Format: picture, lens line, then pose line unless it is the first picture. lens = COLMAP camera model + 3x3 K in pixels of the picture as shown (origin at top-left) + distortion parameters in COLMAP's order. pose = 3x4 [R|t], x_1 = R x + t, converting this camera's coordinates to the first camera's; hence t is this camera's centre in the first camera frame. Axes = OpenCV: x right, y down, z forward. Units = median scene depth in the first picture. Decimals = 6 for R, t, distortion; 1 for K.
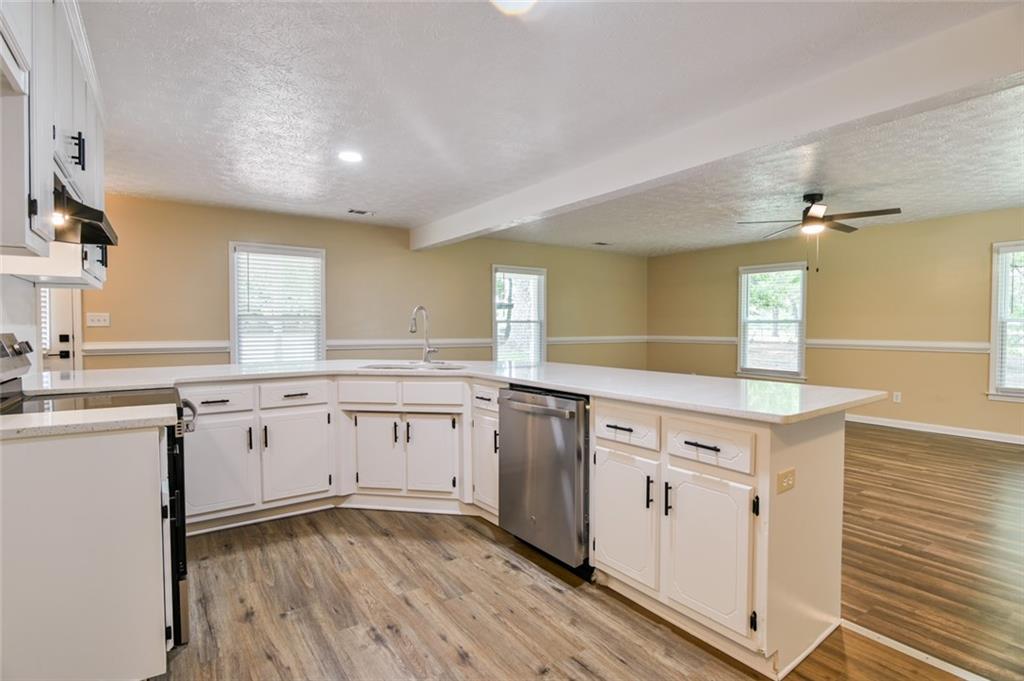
lens RADIAL K [[502.6, 0, 512.0], [0, 502.6, 340.5], [0, 0, 1]] dist [-0.019983, -0.000189]
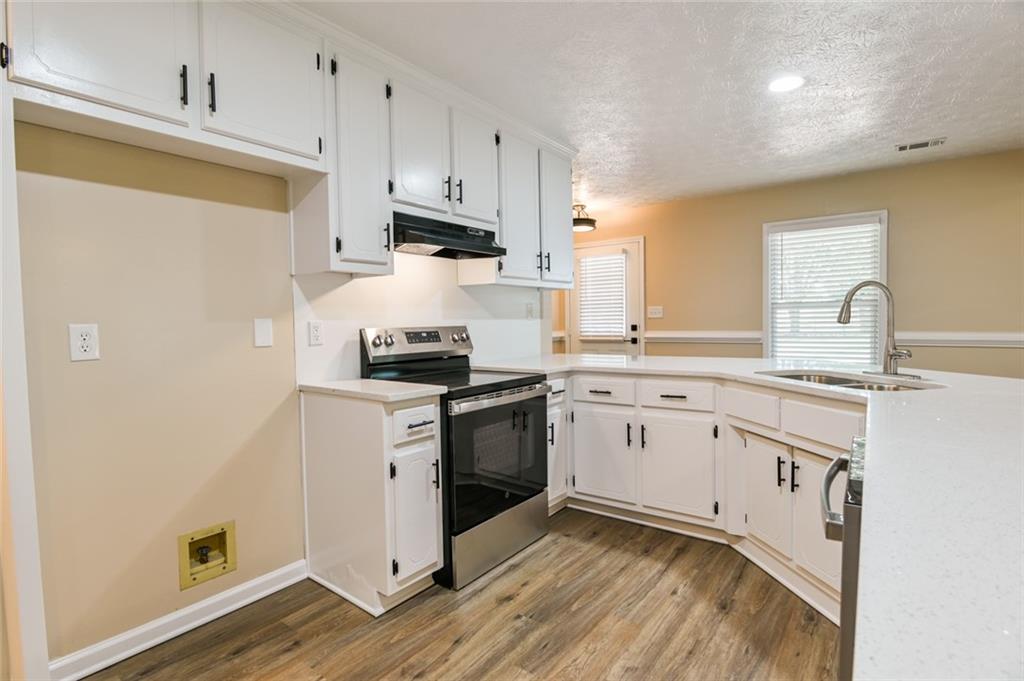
lens RADIAL K [[502.6, 0, 512.0], [0, 502.6, 340.5], [0, 0, 1]] dist [-0.019983, -0.000189]
pose [[0.306762, 0.031376, -0.951269, 0.292022], [-0.008122, 0.999506, 0.030348, -0.011651], [0.951752, -0.001583, 0.306865, 0.447465]]
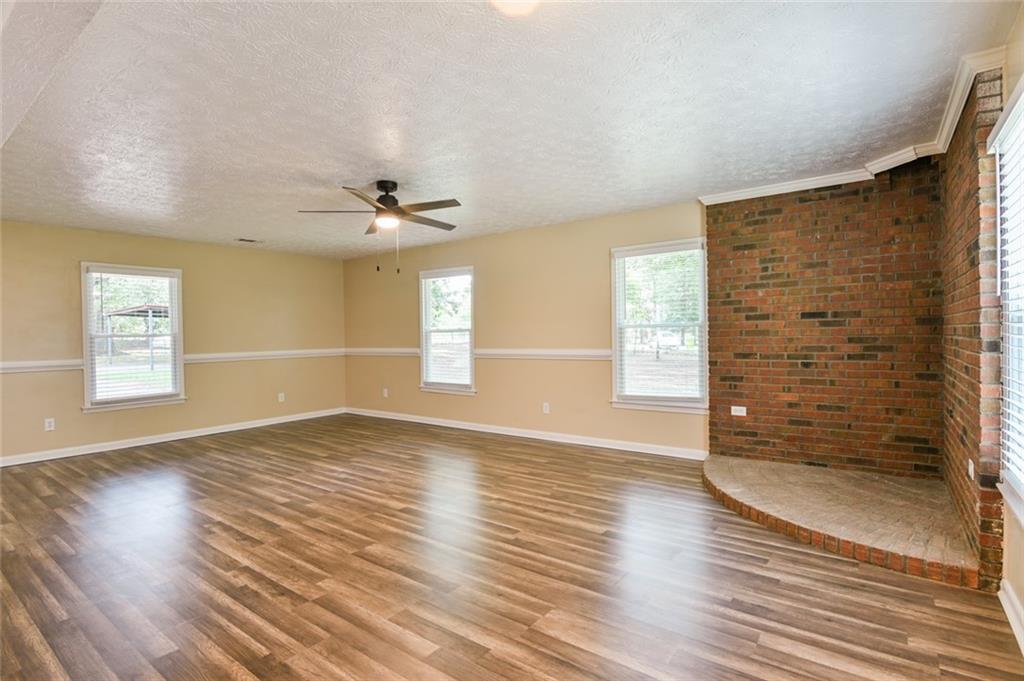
lens RADIAL K [[502.6, 0, 512.0], [0, 502.6, 340.5], [0, 0, 1]] dist [-0.019983, -0.000189]
pose [[0.948908, -0.021314, 0.314831, 0.762944], [0.027401, 0.999513, -0.014923, -0.006590], [-0.314360, 0.022787, 0.949030, 0.184007]]
